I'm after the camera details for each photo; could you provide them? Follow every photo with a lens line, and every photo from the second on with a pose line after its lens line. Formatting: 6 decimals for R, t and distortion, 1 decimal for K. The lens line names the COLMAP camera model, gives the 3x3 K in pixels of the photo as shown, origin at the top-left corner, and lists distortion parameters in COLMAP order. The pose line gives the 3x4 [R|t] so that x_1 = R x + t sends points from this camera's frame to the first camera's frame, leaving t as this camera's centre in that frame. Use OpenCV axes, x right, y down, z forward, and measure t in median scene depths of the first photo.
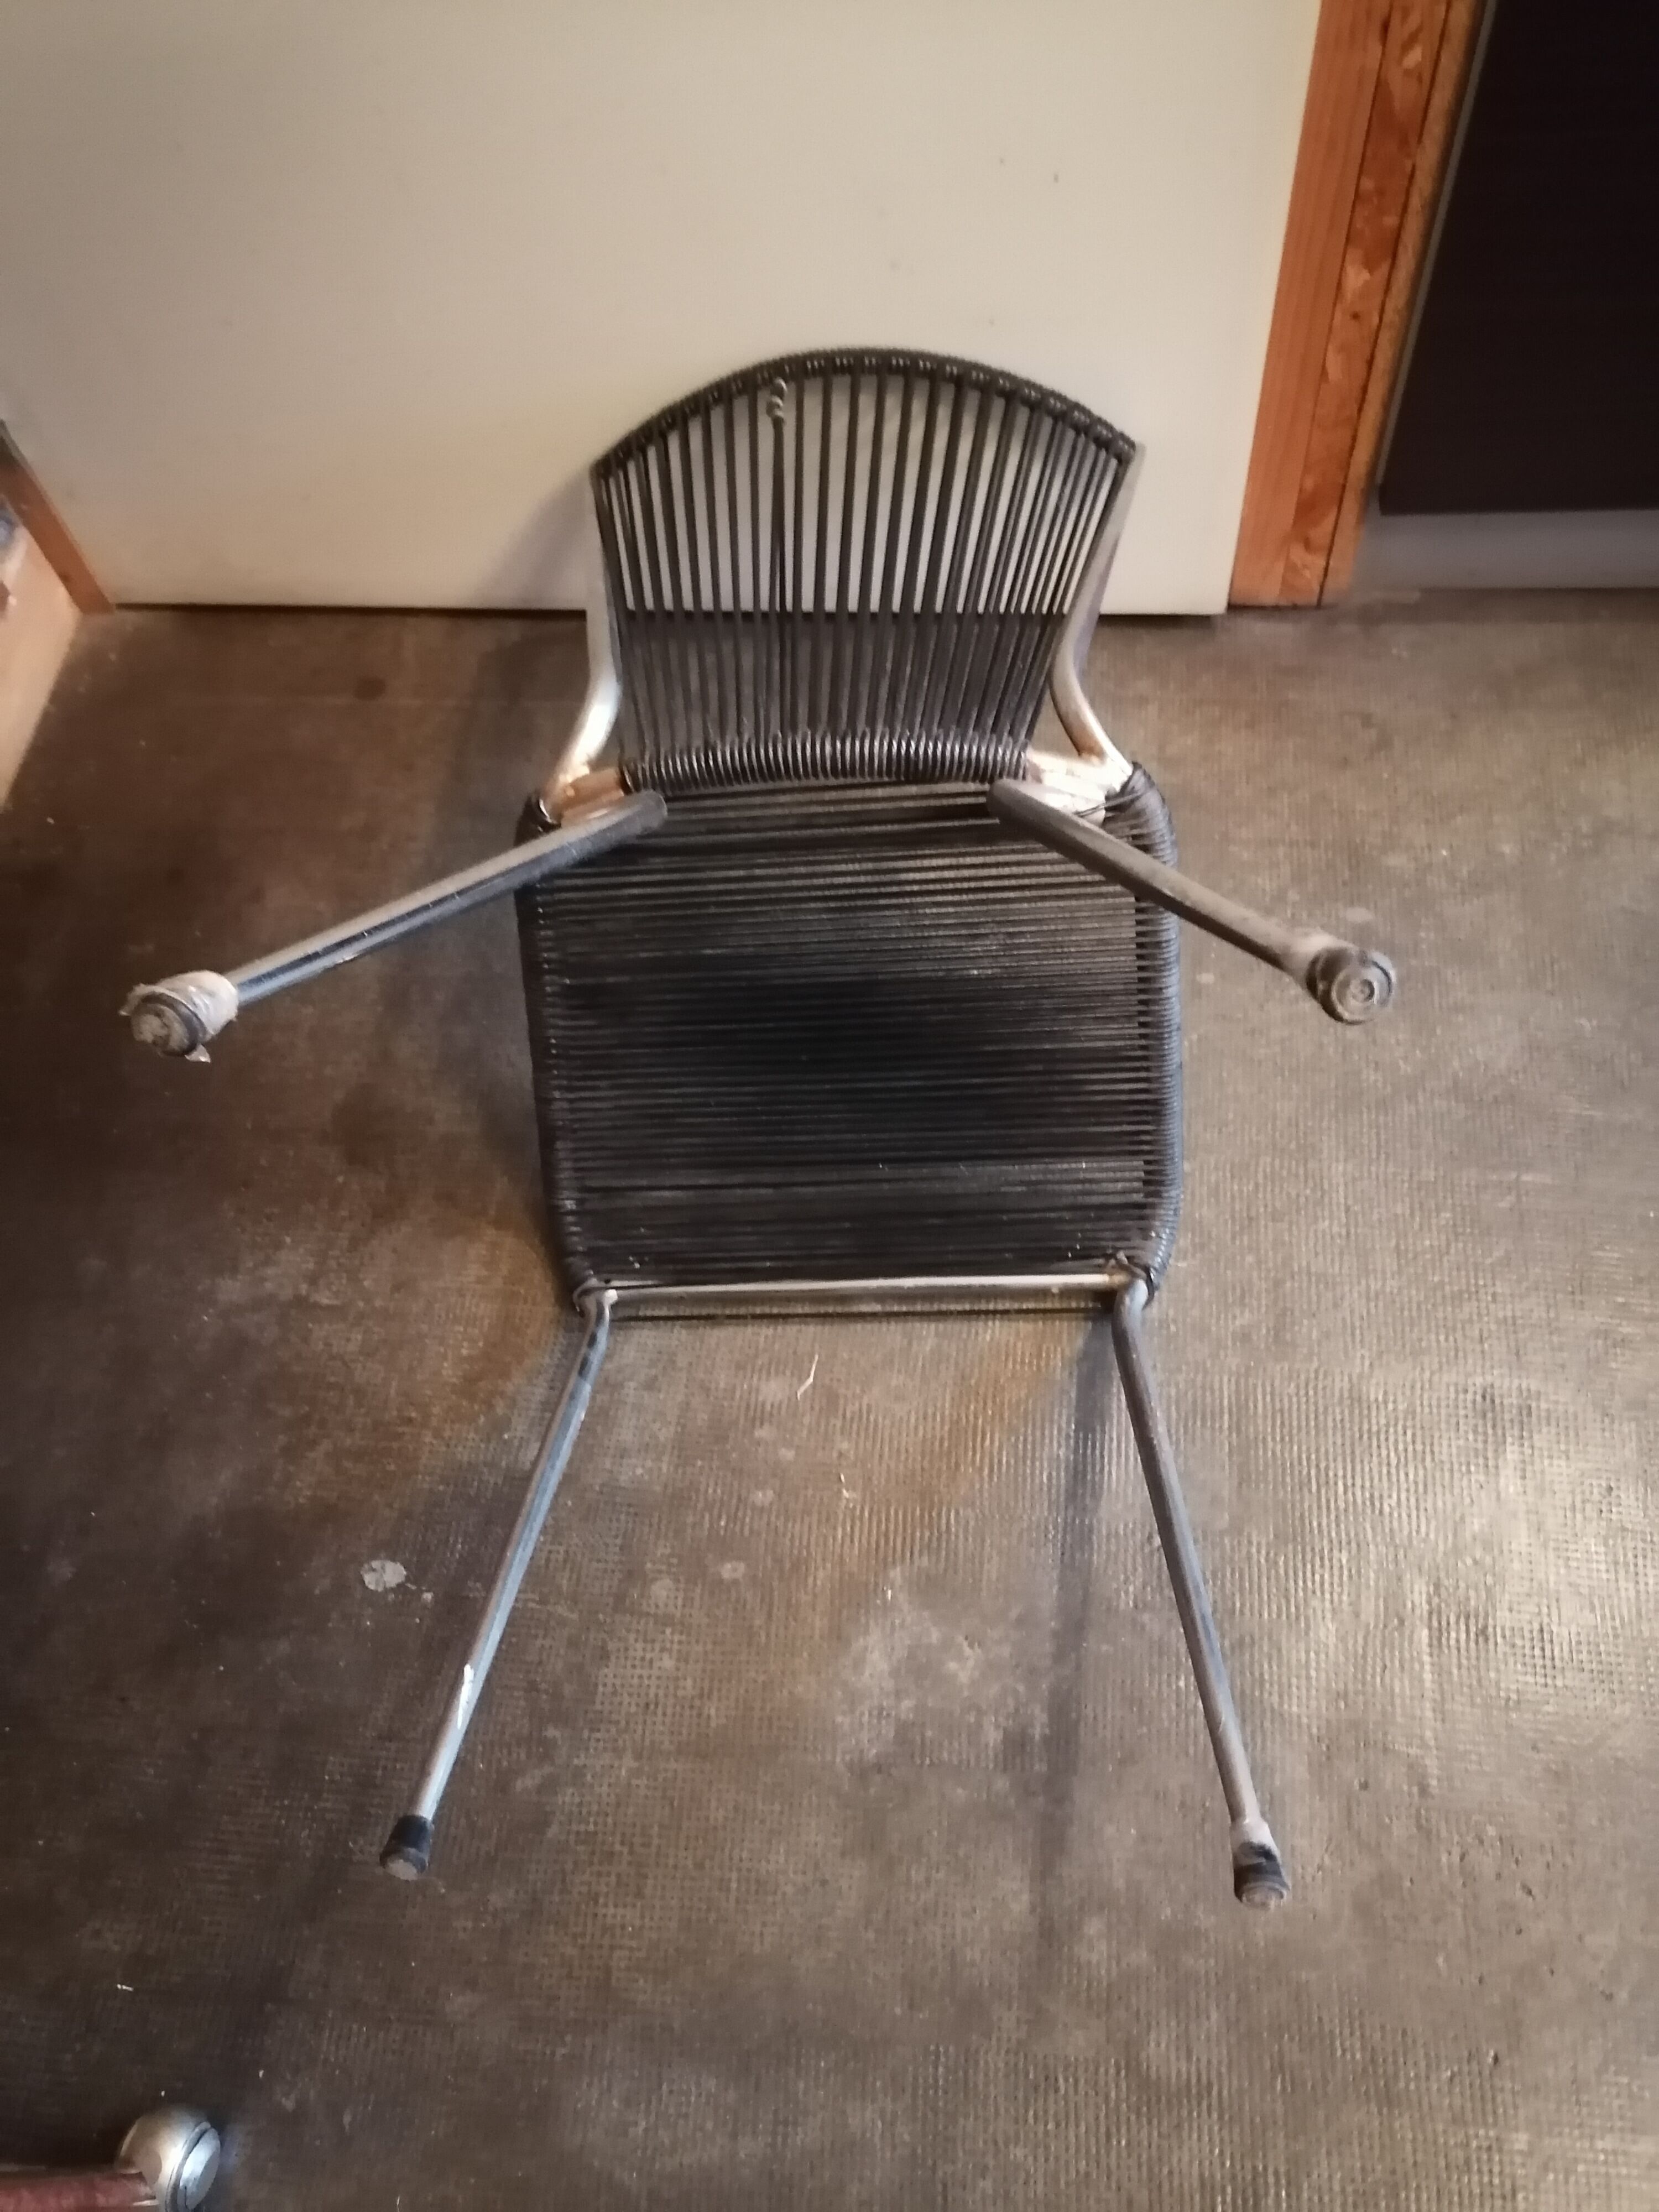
lens RADIAL K [[1784.1, 0, 860.8], [0, 1784.1, 1136.6], [0, 0, 1]] dist [0.029983, -0.015235]
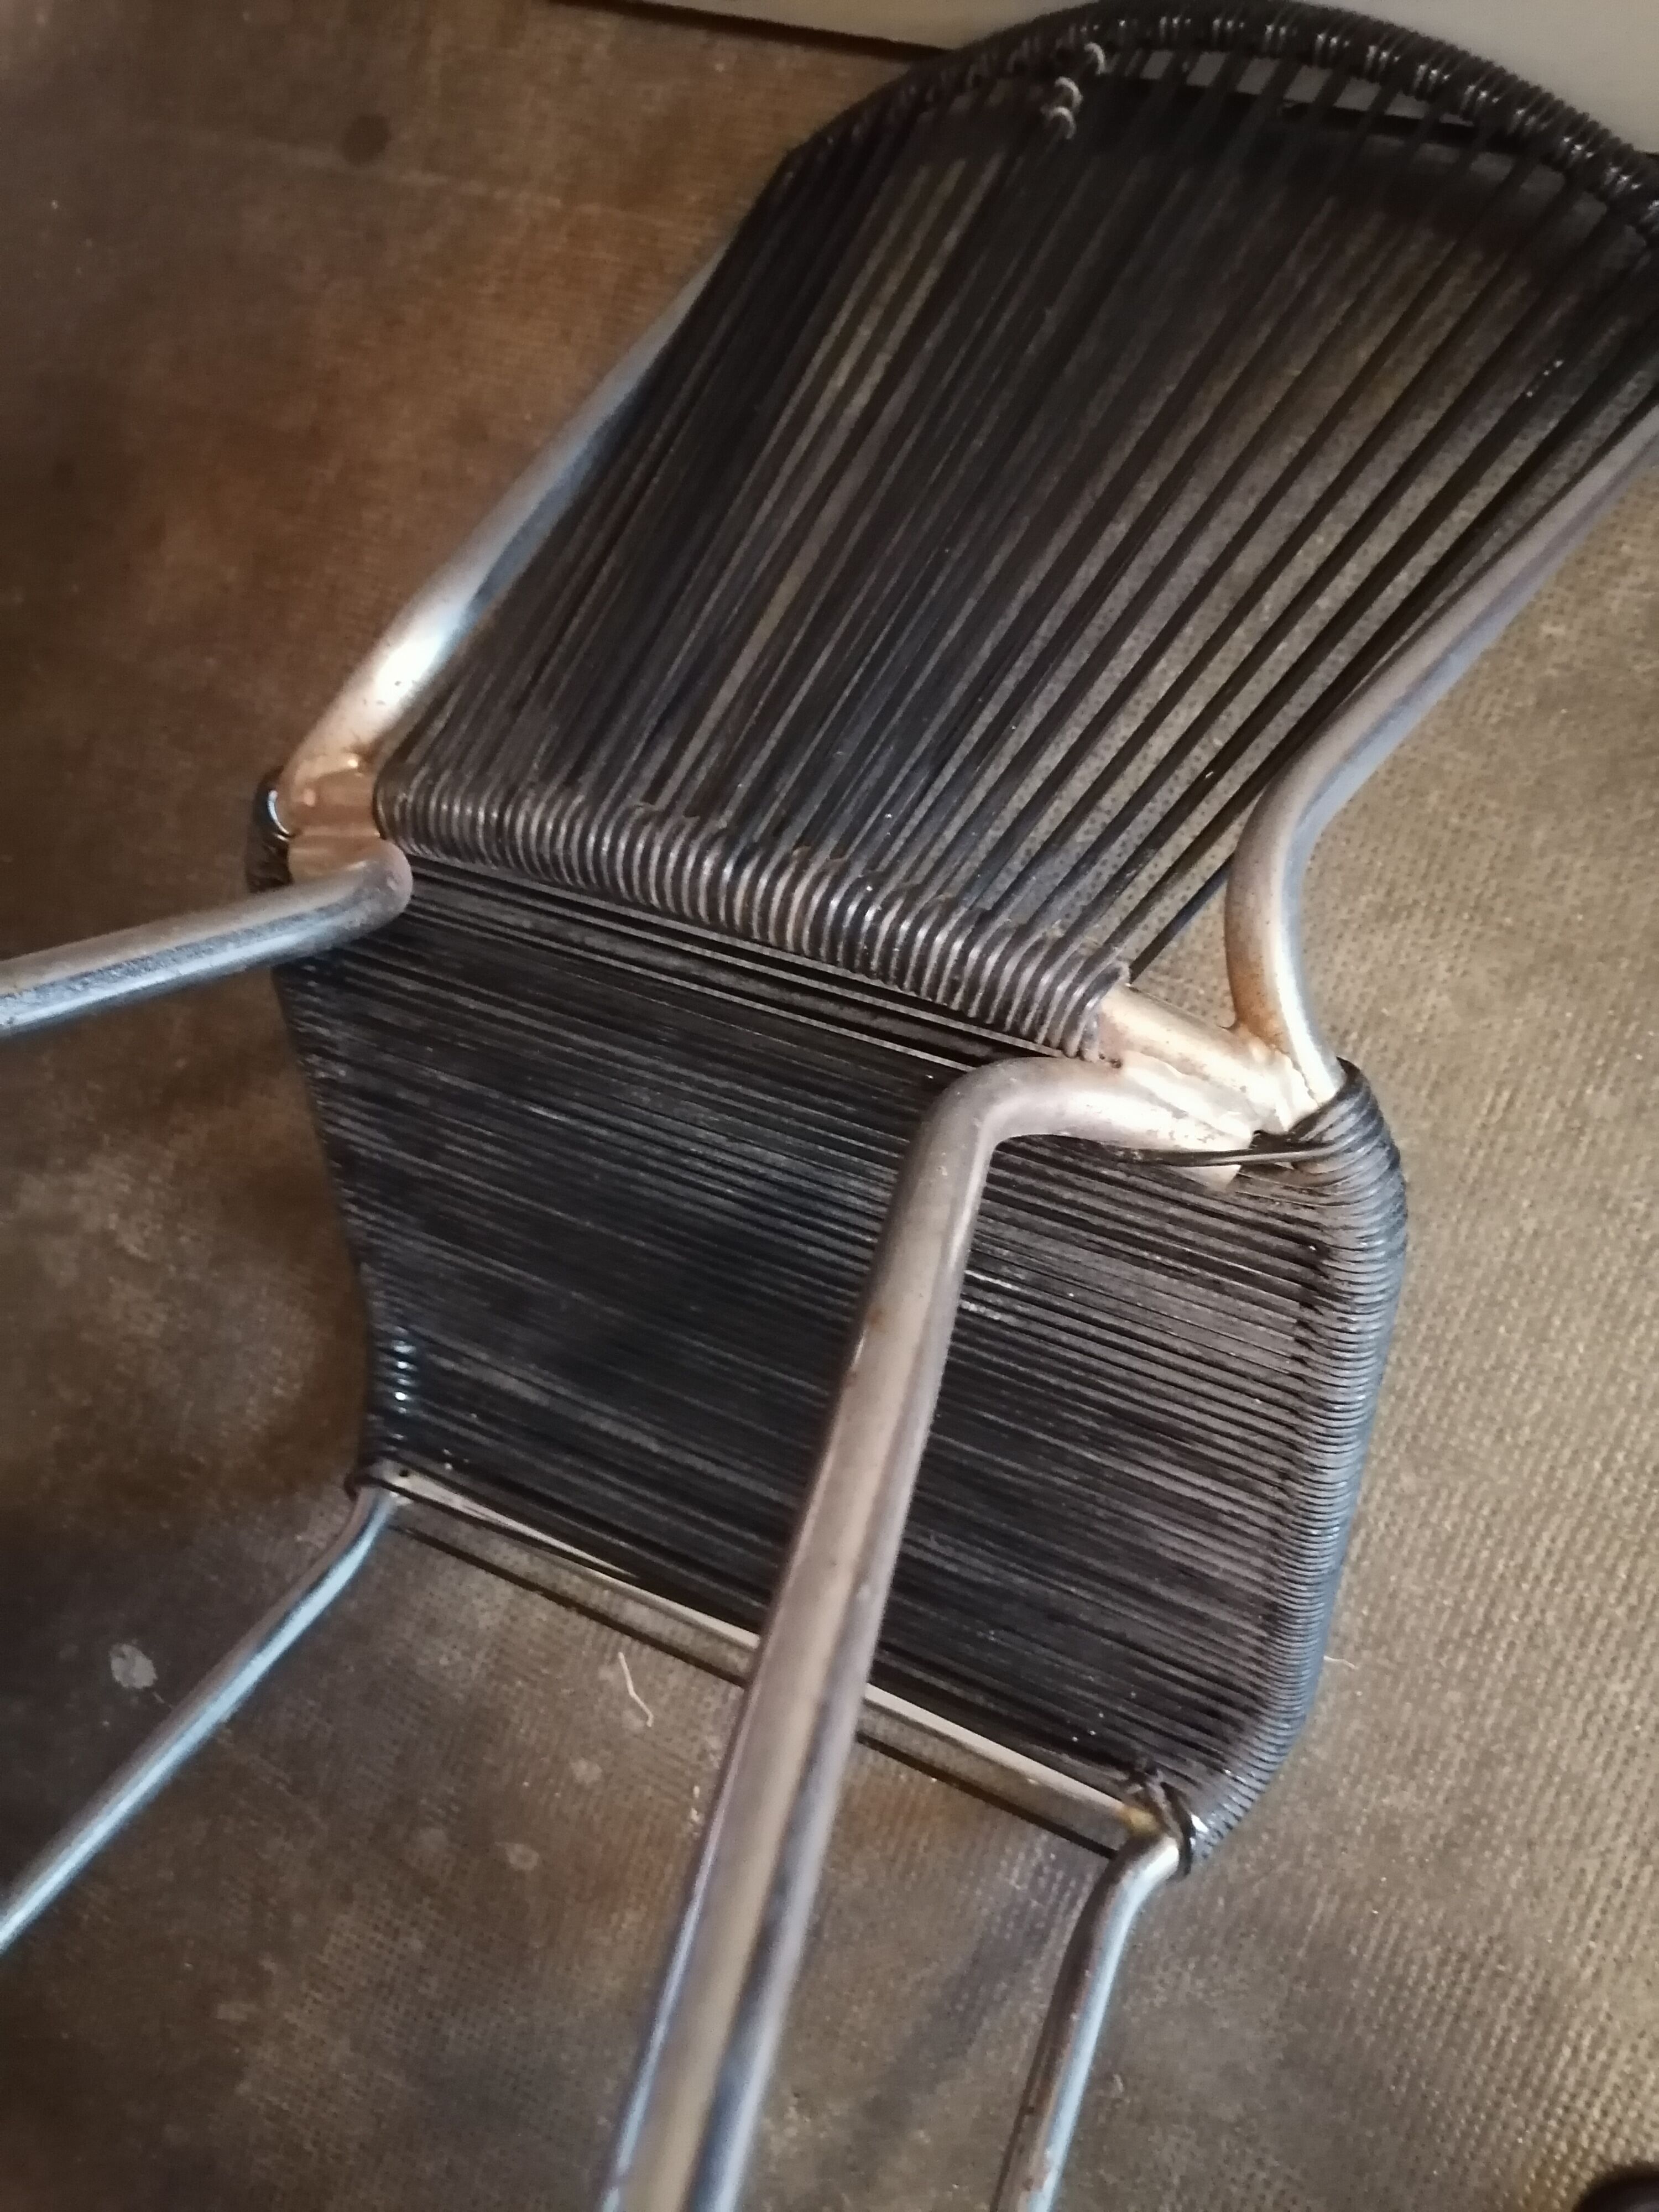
lens RADIAL K [[1784.1, 0, 753.7], [0, 1784.1, 1150.7], [0, 0, 1]] dist [0.029983, -0.015235]
pose [[0.923366, 0.264660, -0.278118, 0.128800], [-0.106503, 0.872565, 0.476746, -0.329891], [0.368852, -0.410591, 0.833885, 0.531234]]
